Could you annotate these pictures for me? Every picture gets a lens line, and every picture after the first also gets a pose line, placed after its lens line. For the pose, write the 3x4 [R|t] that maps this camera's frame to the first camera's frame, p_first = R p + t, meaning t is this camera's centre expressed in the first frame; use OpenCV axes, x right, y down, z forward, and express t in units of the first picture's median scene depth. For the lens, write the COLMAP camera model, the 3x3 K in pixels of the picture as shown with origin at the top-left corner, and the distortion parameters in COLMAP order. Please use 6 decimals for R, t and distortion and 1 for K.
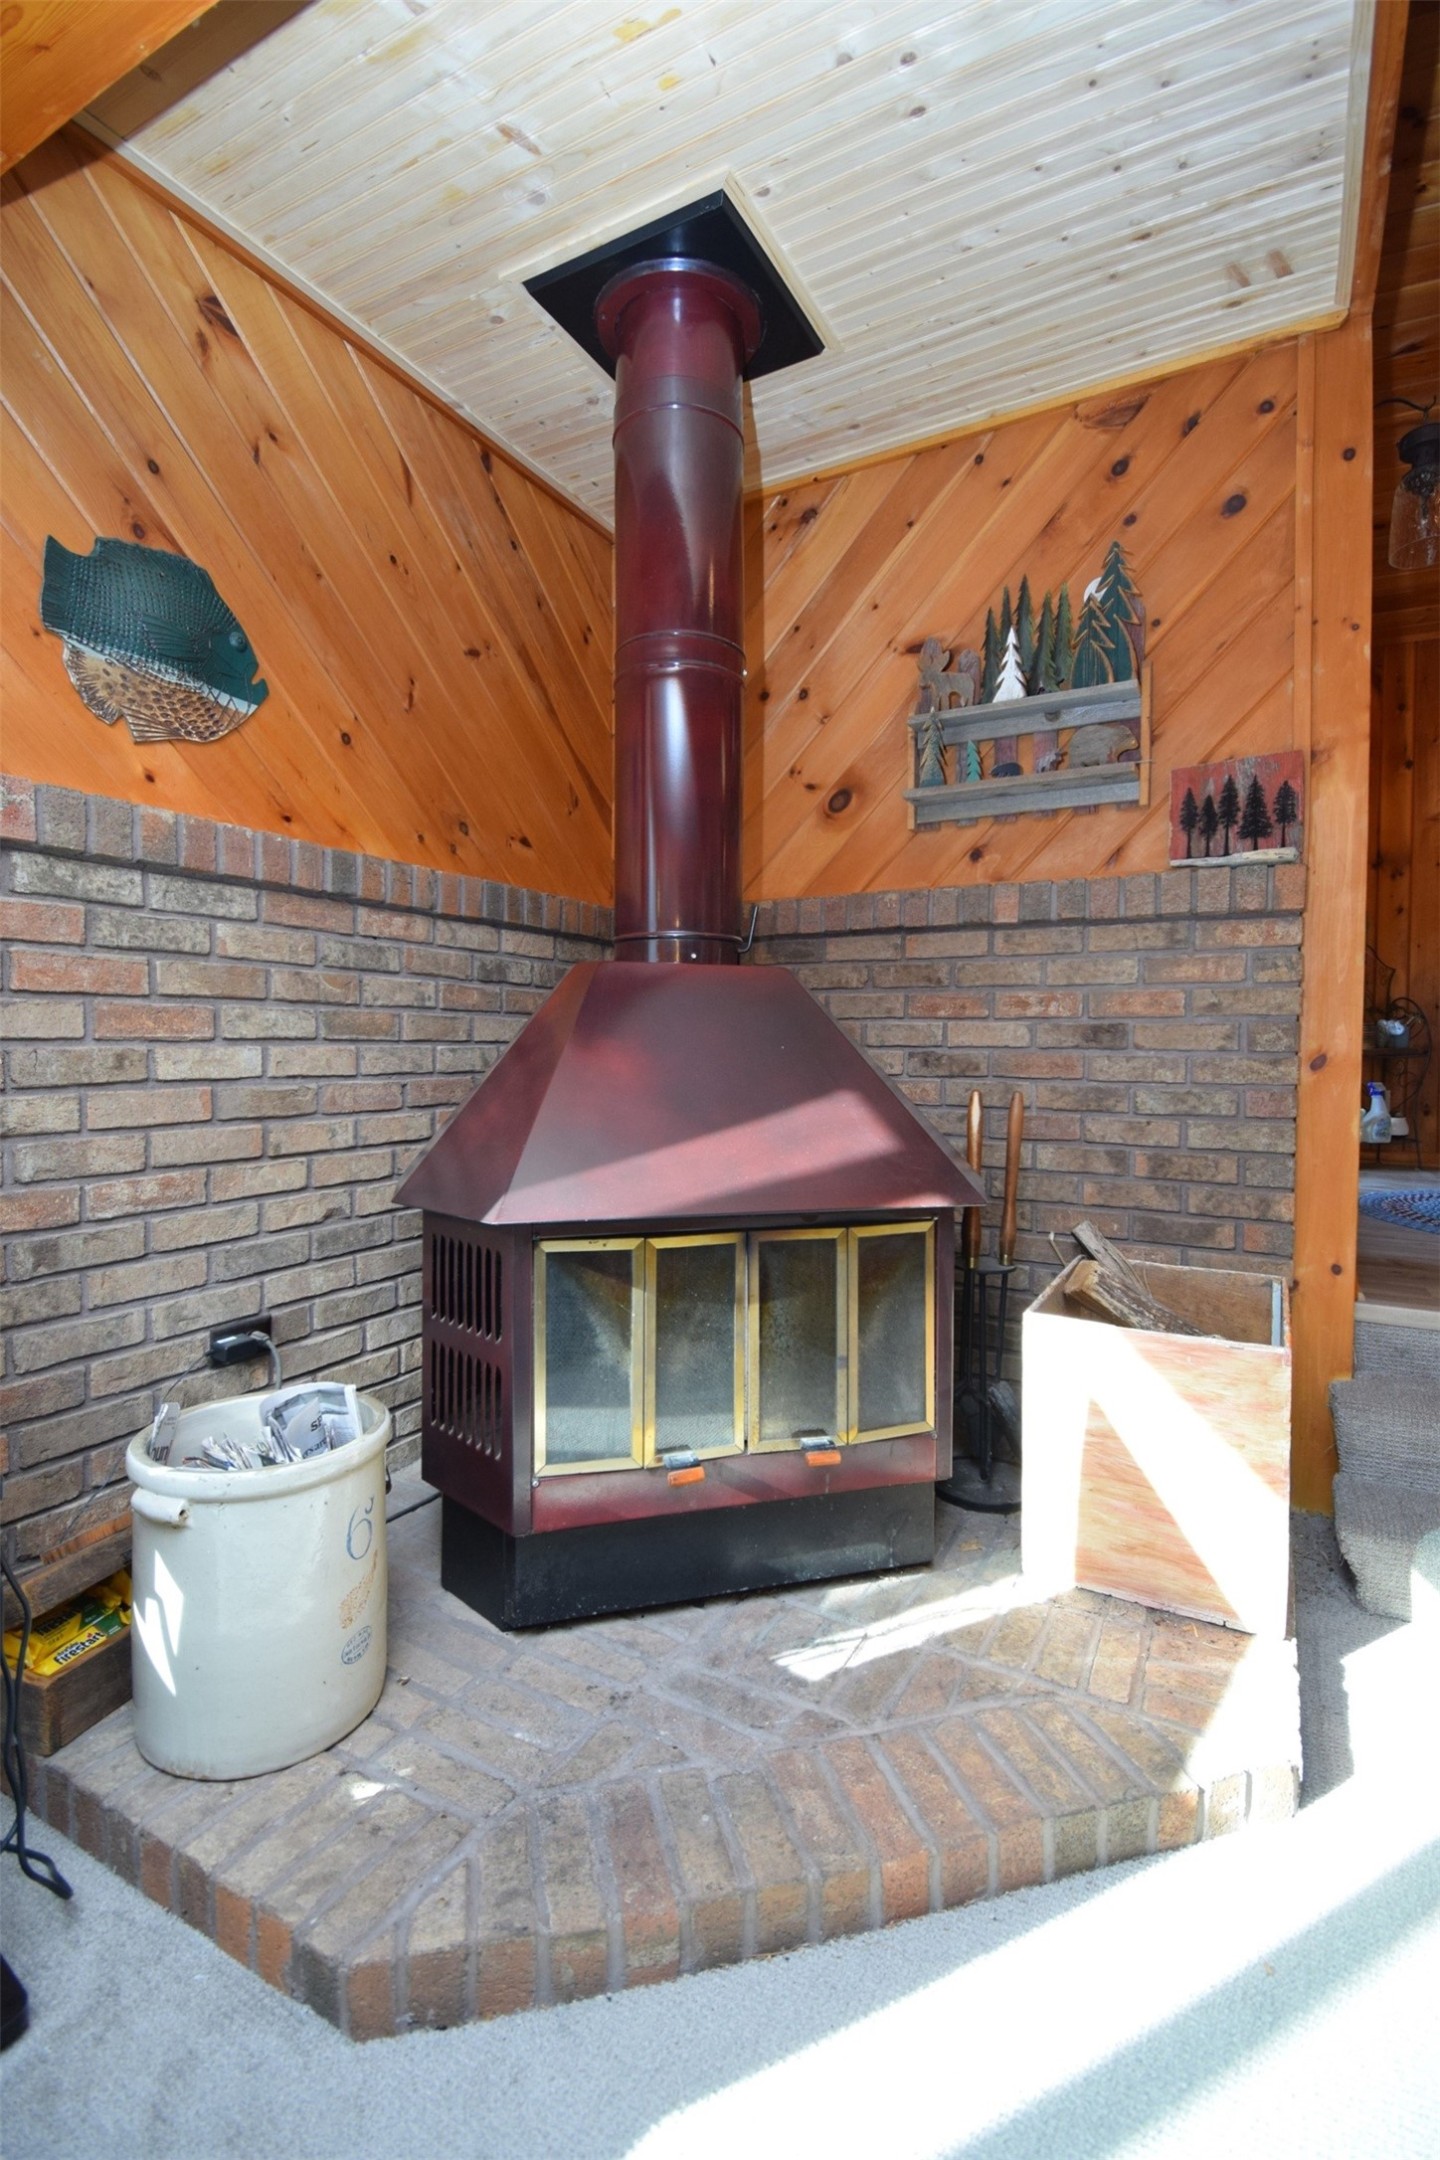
lens RADIAL K [[960.7, 0, 729.7], [0, 960.7, 1070.5], [0, 0, 1]] dist [0.026706, -0.029980]
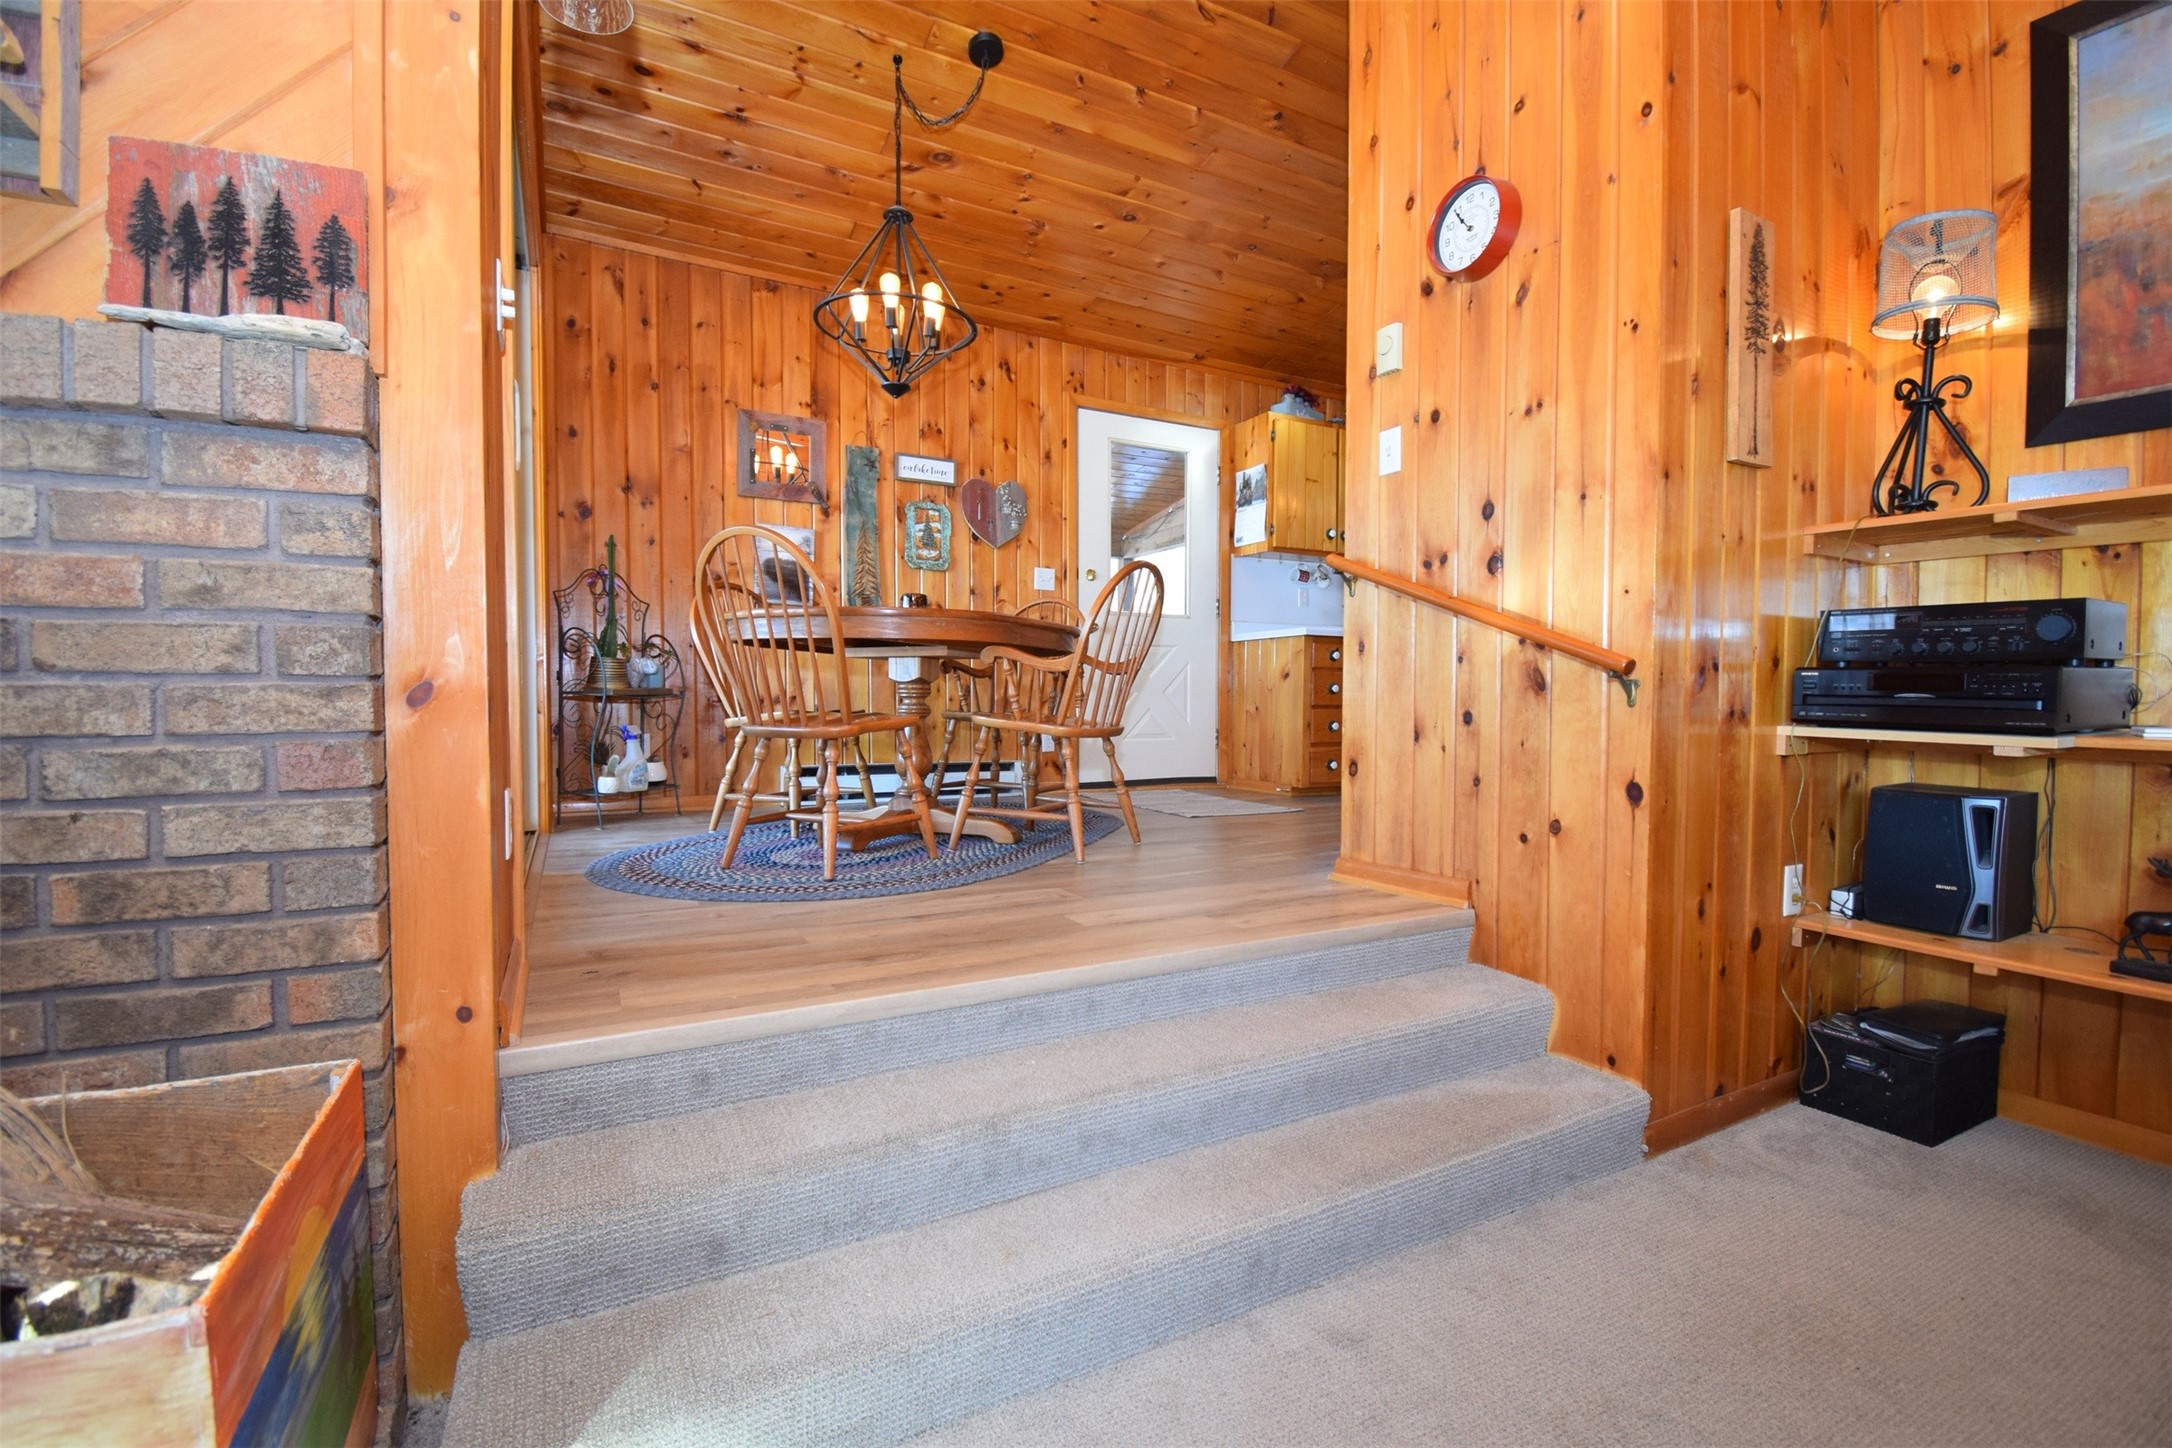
lens RADIAL K [[954.0, 0, 1091.6], [0, 954.0, 732.3], [0, 0, 1]] dist [0.024268, -0.028950]
pose [[0.551569, -0.037558, 0.833283, 0.327516], [0.025804, 0.999276, 0.027960, 0.010078], [-0.833730, 0.006080, 0.552139, 0.291338]]
